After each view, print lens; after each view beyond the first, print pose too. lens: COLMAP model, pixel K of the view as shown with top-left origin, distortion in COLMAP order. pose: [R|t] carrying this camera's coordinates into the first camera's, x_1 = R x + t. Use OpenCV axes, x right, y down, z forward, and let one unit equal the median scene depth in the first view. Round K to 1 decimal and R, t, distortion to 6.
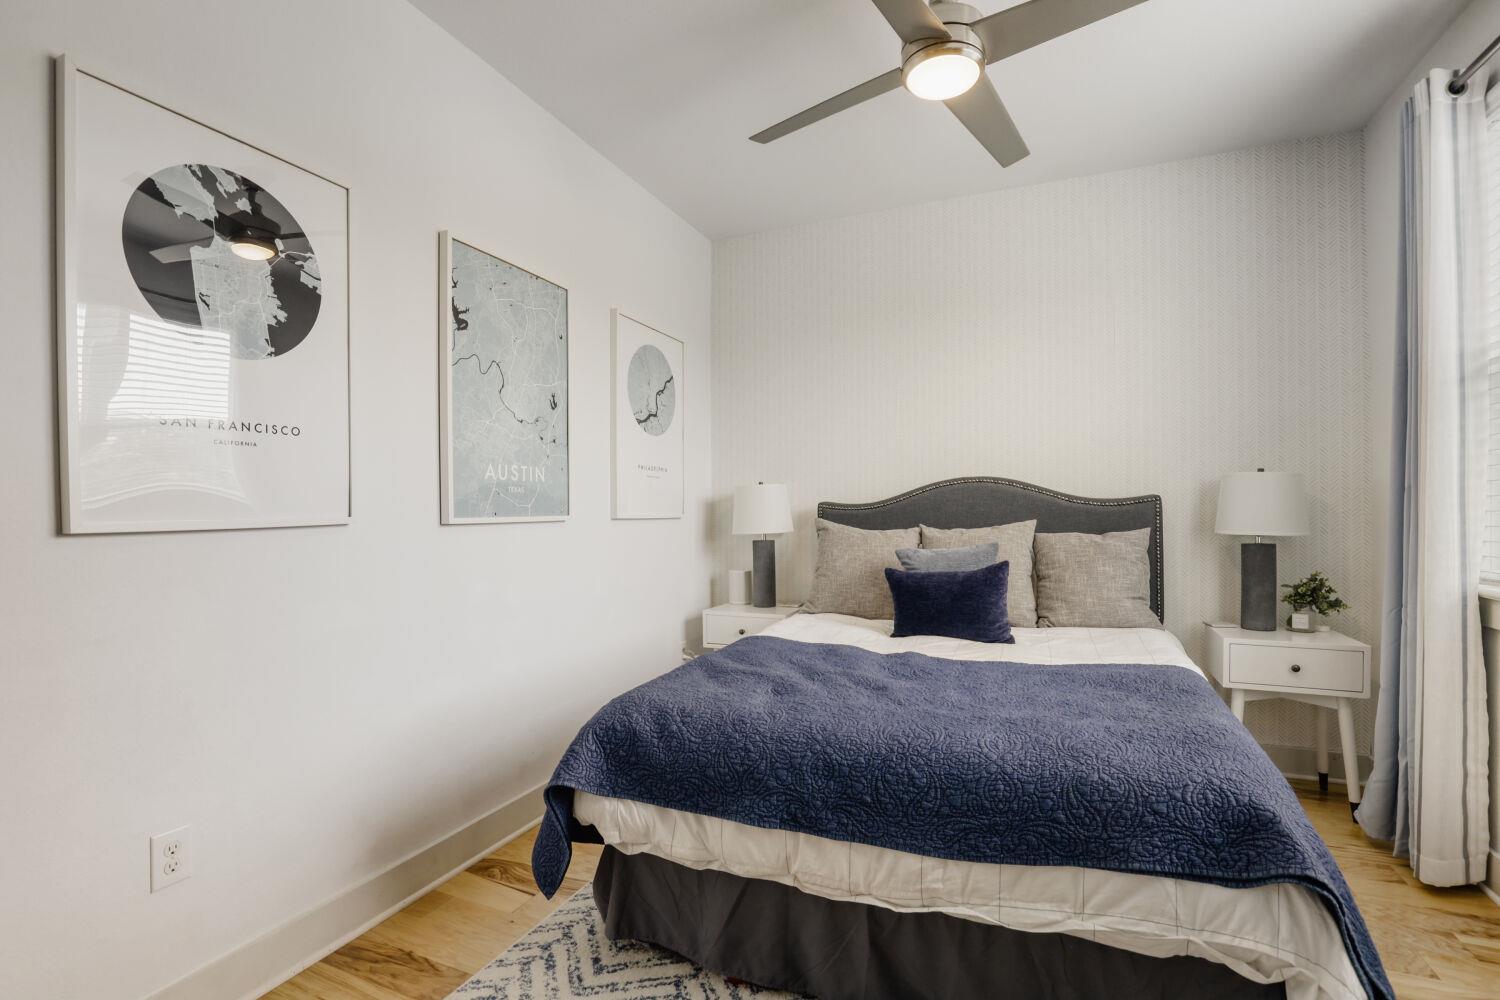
lens RADIAL K [[695.9, 0, 746.6], [0, 695.9, 510.4], [0, 0, 1]] dist [-0.023807, 0.000884]
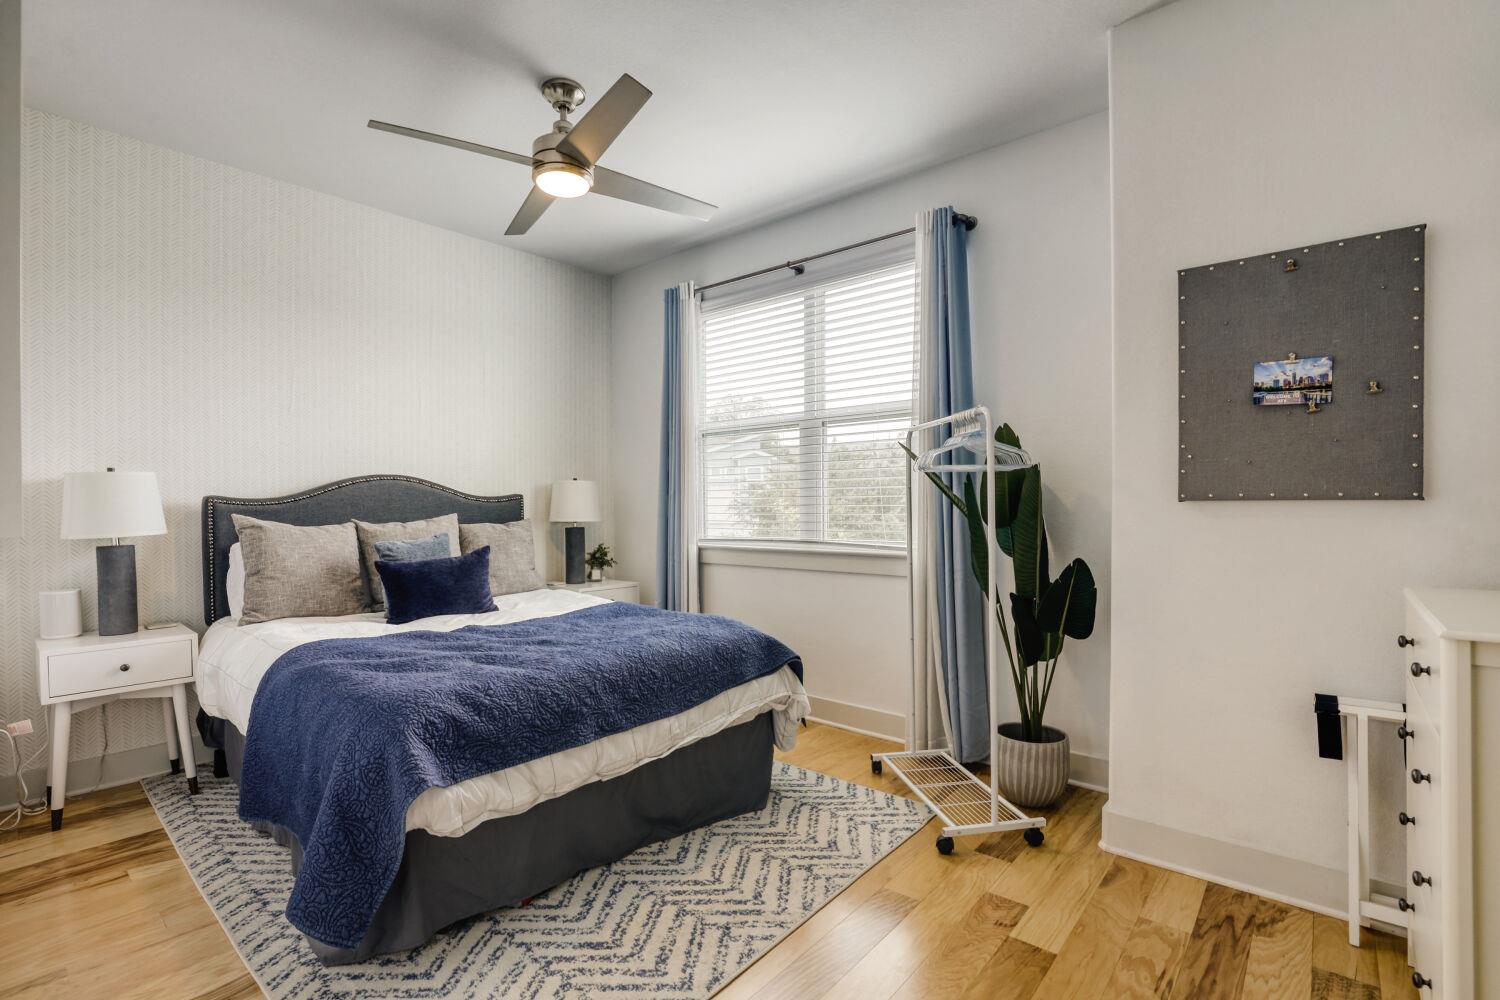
lens RADIAL K [[695.9, 0, 746.6], [0, 695.9, 510.4], [0, 0, 1]] dist [-0.023807, 0.000884]
pose [[0.293346, -0.003298, 0.956001, -0.645816], [0.003558, 0.999991, 0.002358, 0.008220], [-0.956000, 0.002710, 0.293355, 0.184524]]
